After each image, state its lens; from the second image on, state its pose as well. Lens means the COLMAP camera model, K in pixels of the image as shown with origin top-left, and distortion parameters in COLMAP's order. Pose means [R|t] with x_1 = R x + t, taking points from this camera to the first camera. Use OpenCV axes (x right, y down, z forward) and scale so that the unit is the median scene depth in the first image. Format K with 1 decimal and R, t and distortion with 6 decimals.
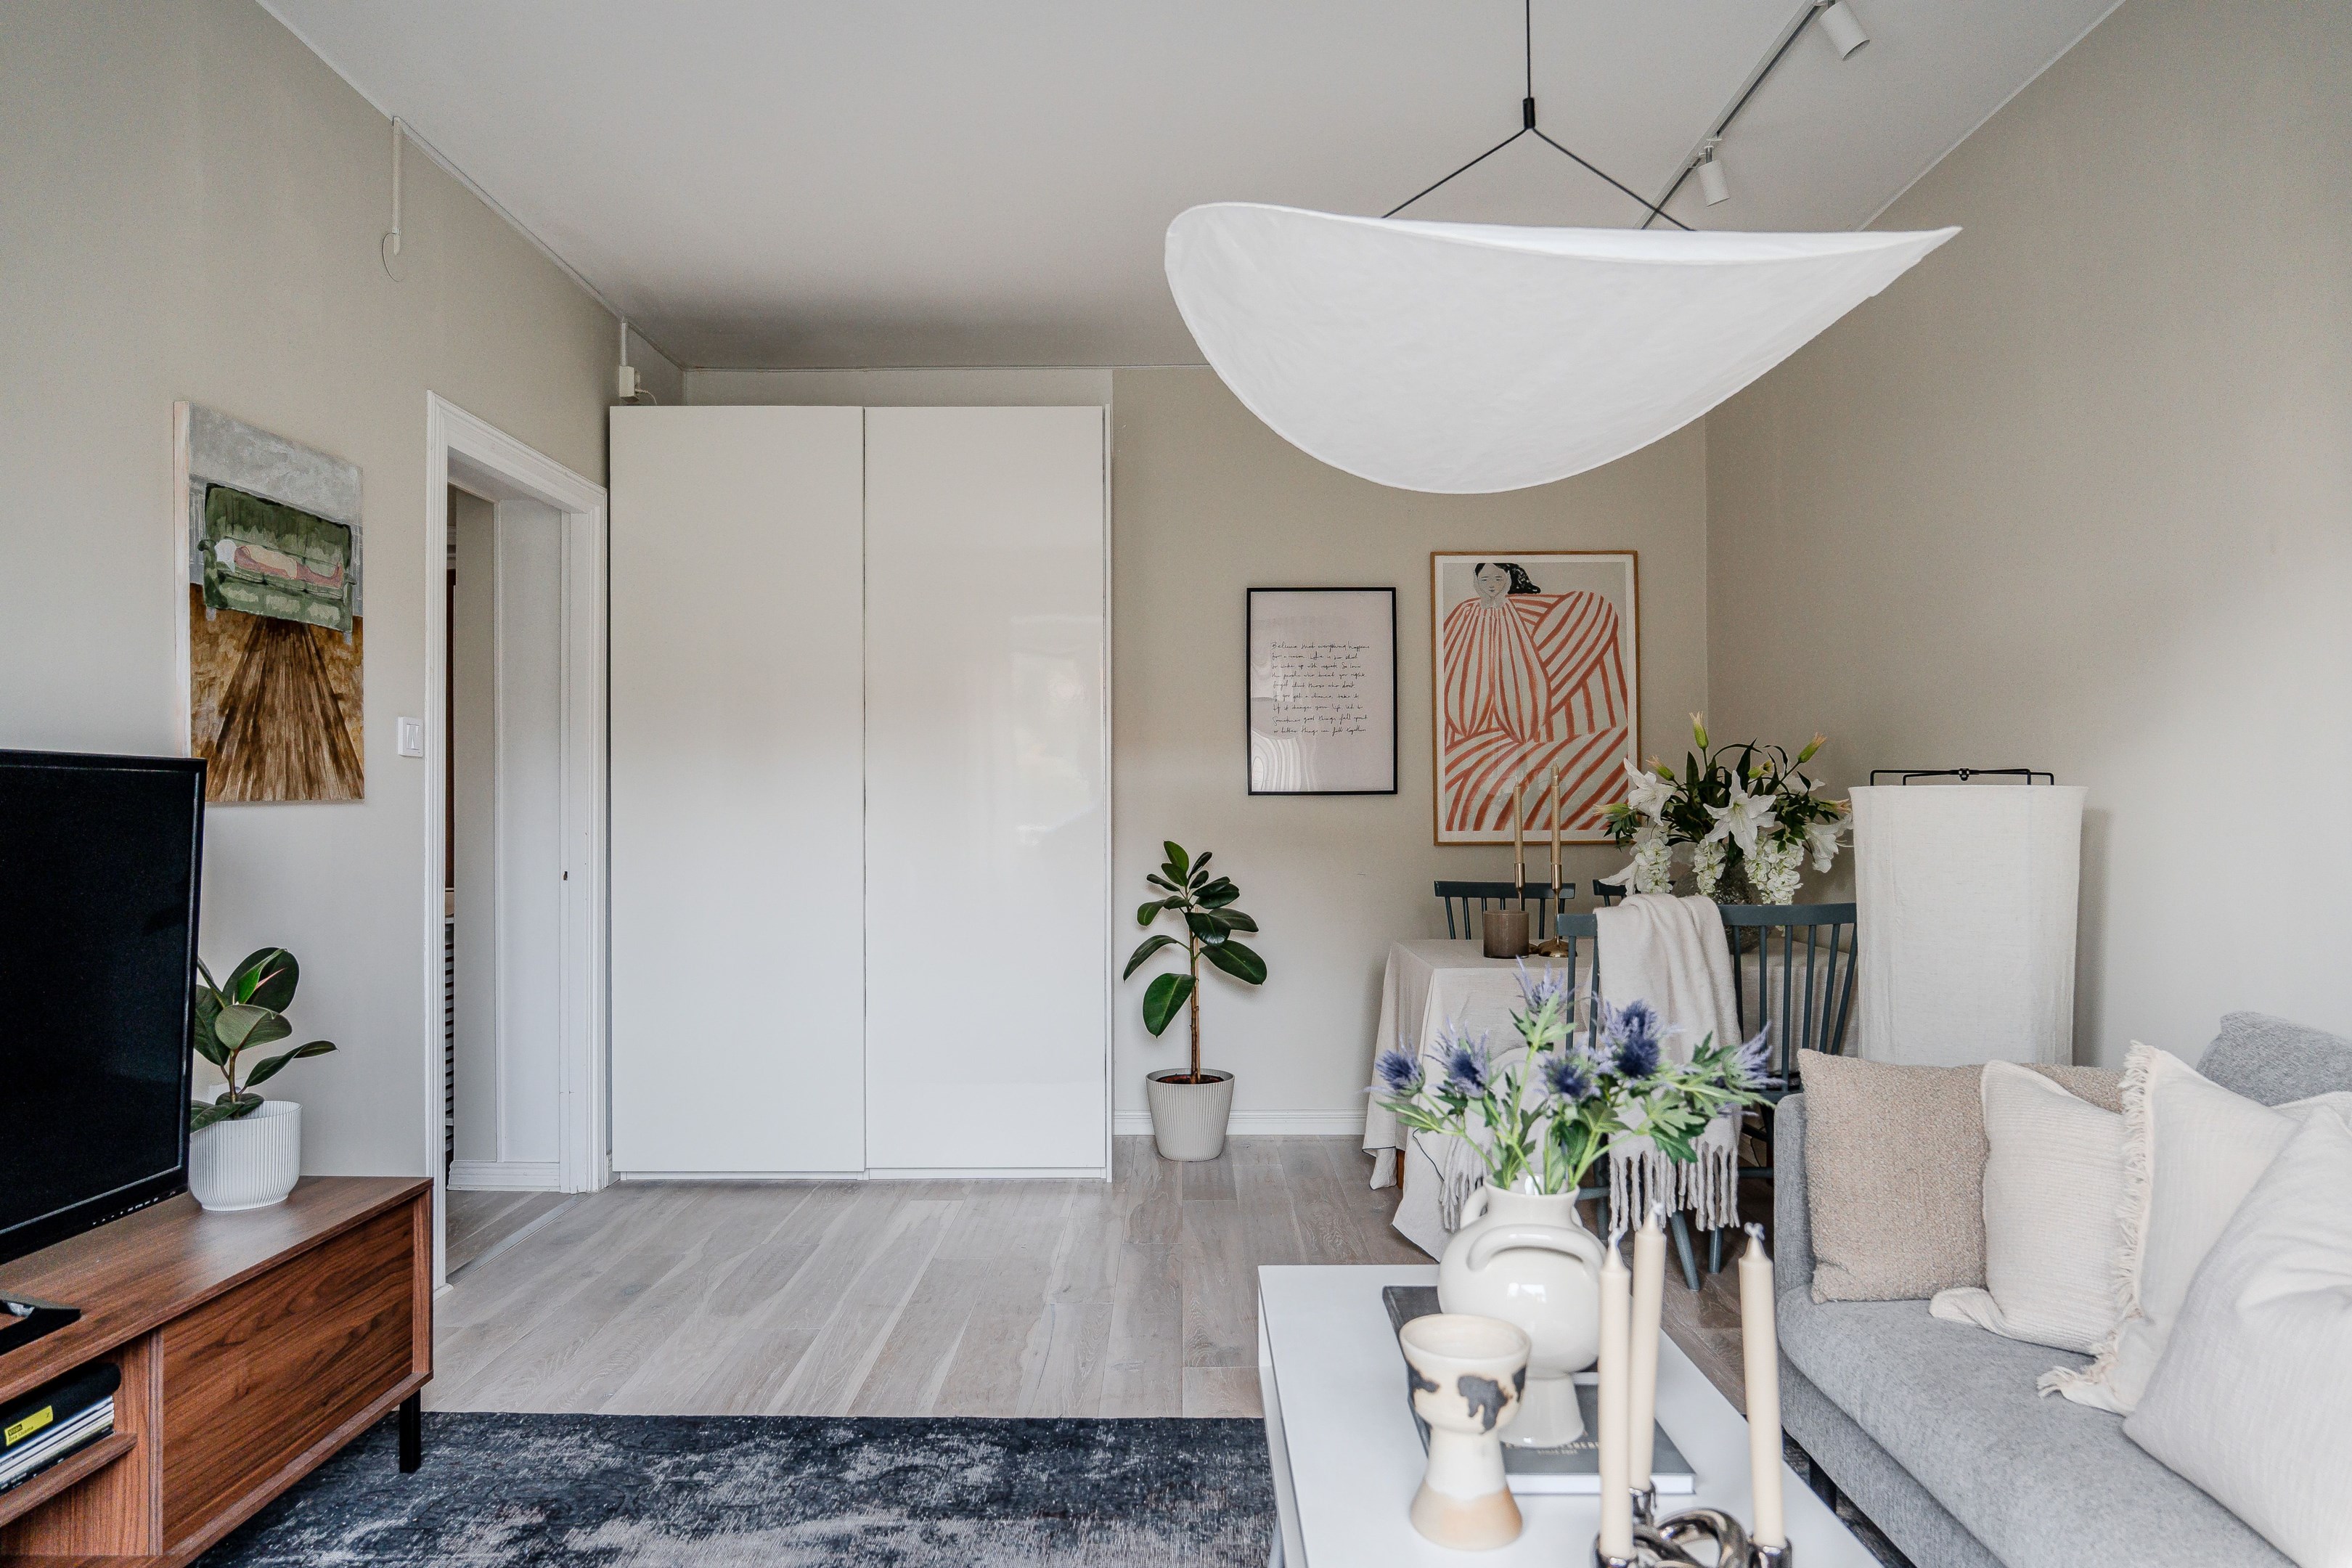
lens RADIAL K [[1428.3, 0, 1180.5], [0, 1428.3, 792.1], [0, 0, 1]] dist [-0.004355, -0.000907]
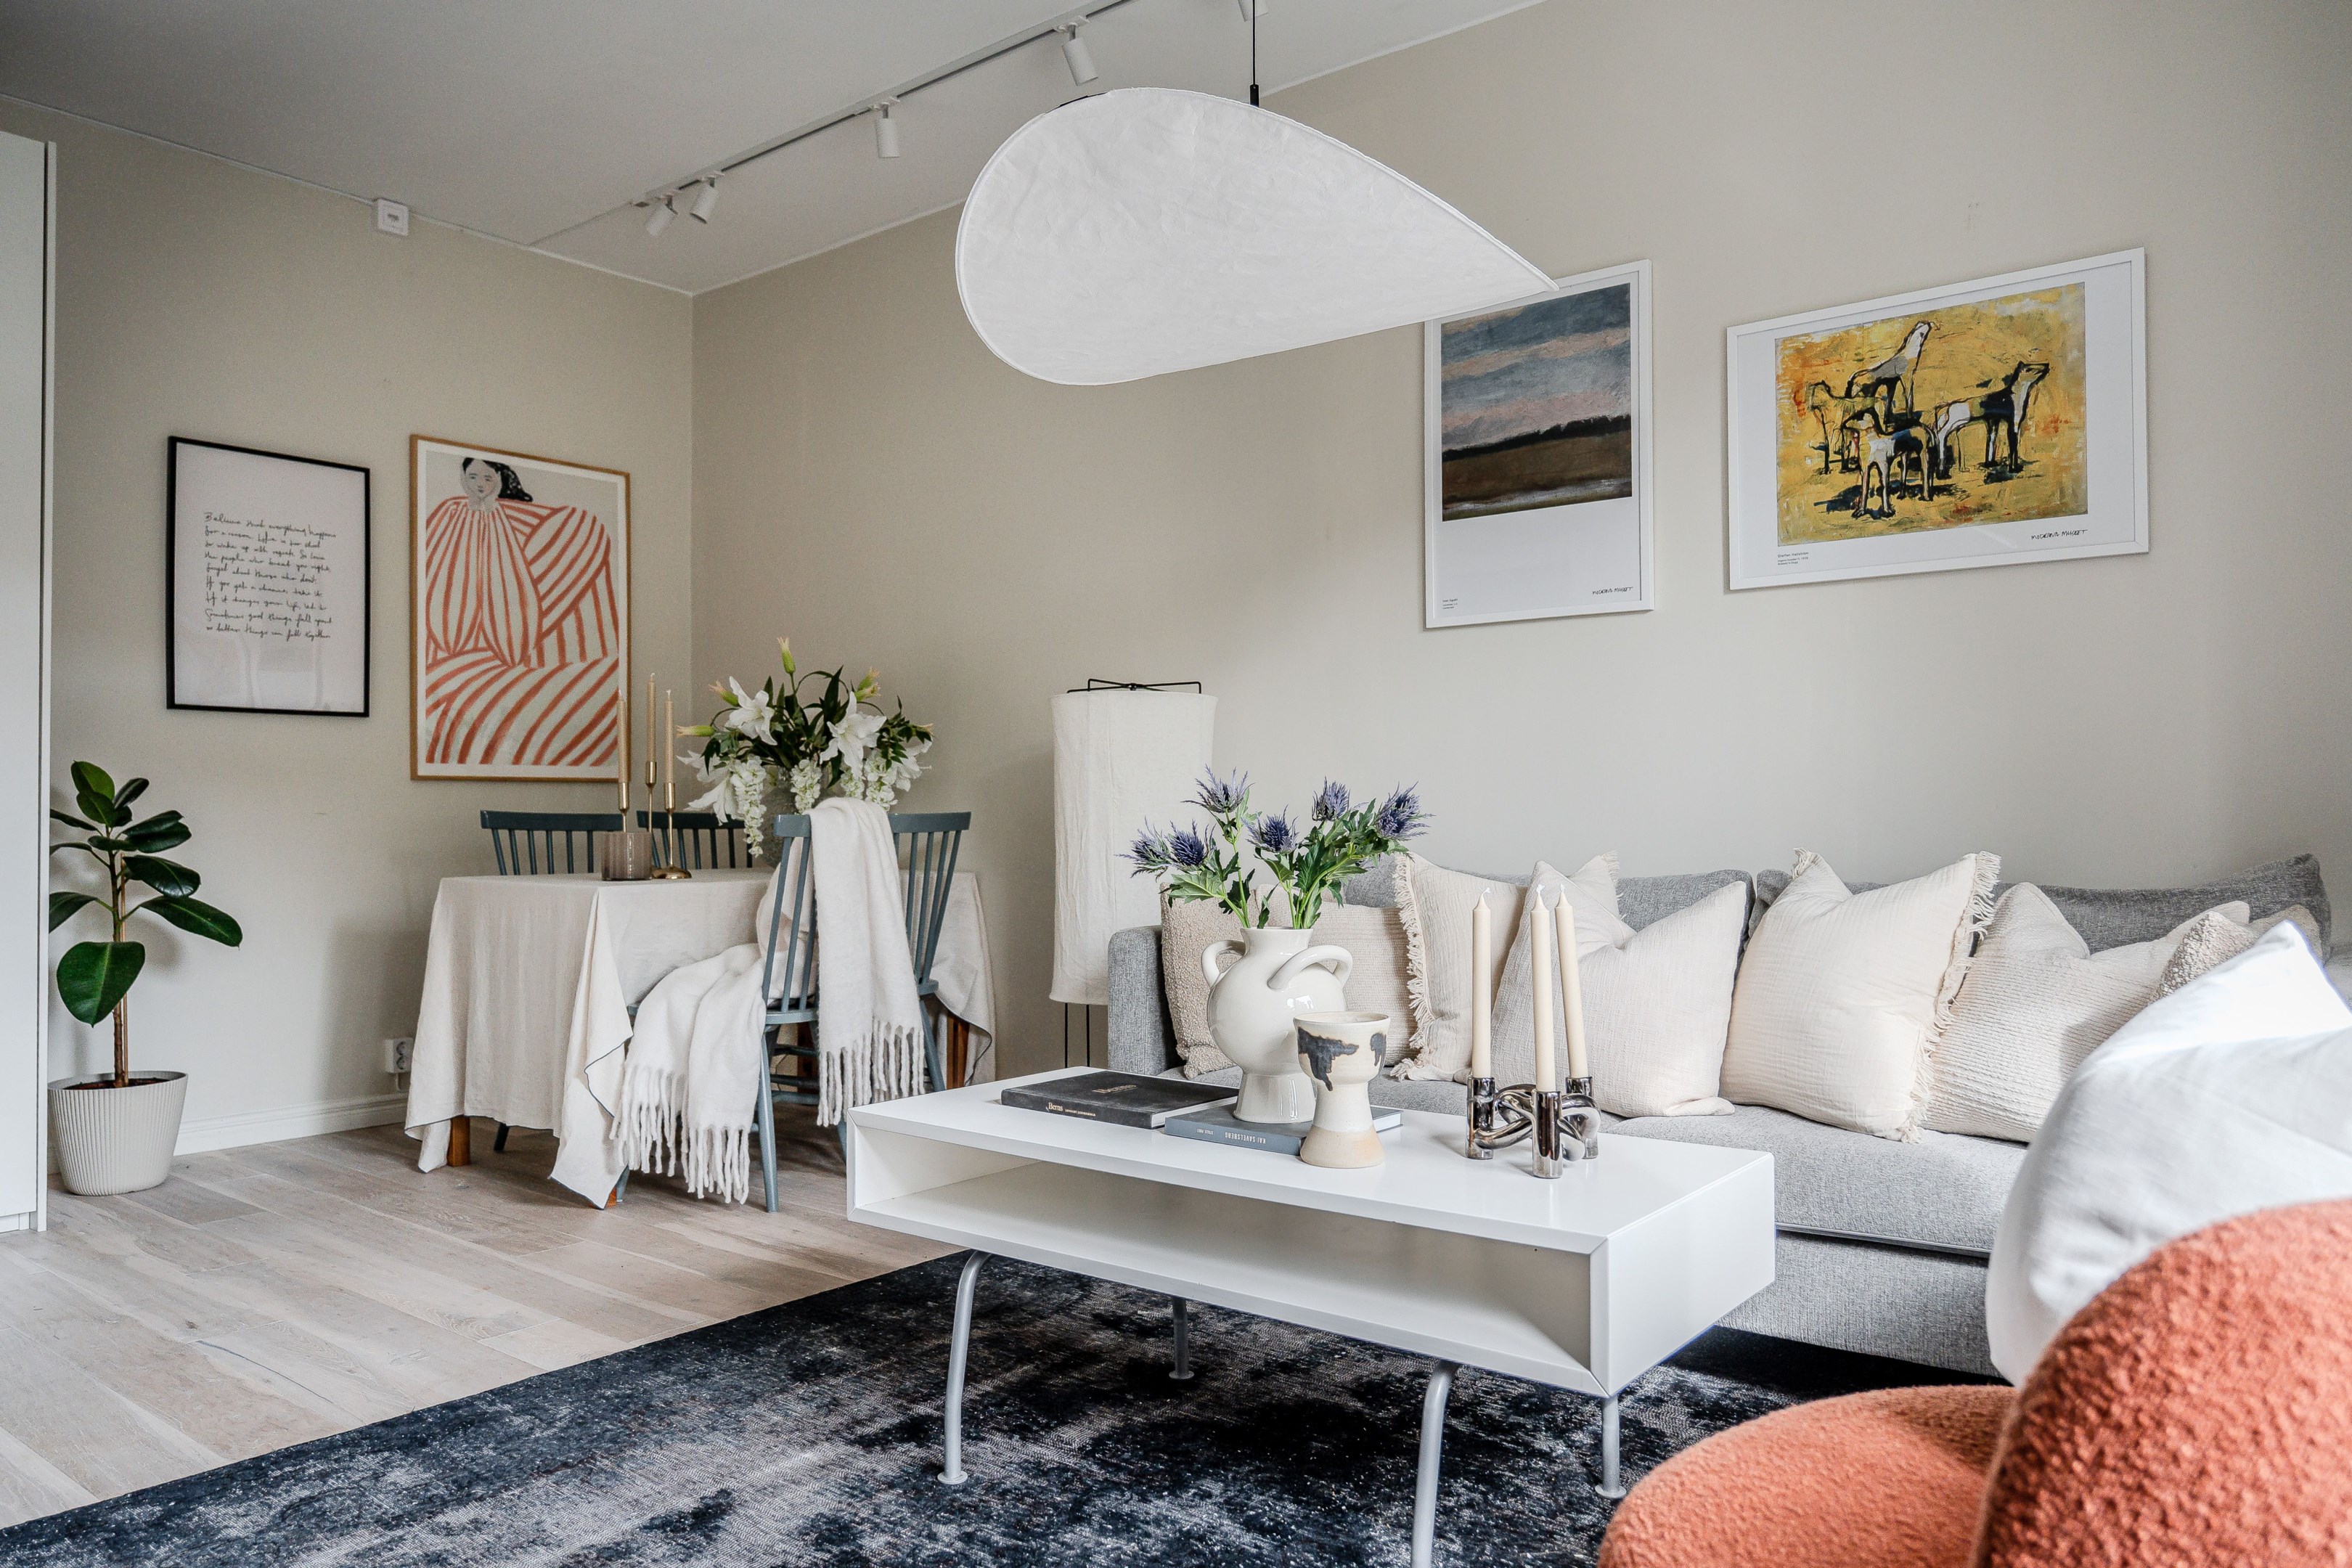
lens RADIAL K [[1602.0, 0, 1187.7], [0, 1602.0, 793.4], [0, 0, 1]] dist [-0.019578, 0.003728]
pose [[0.614920, 0.013160, 0.788480, -0.505379], [-0.009243, 0.999912, -0.009481, 0.088702], [-0.788535, -0.001457, 0.614988, 0.096504]]
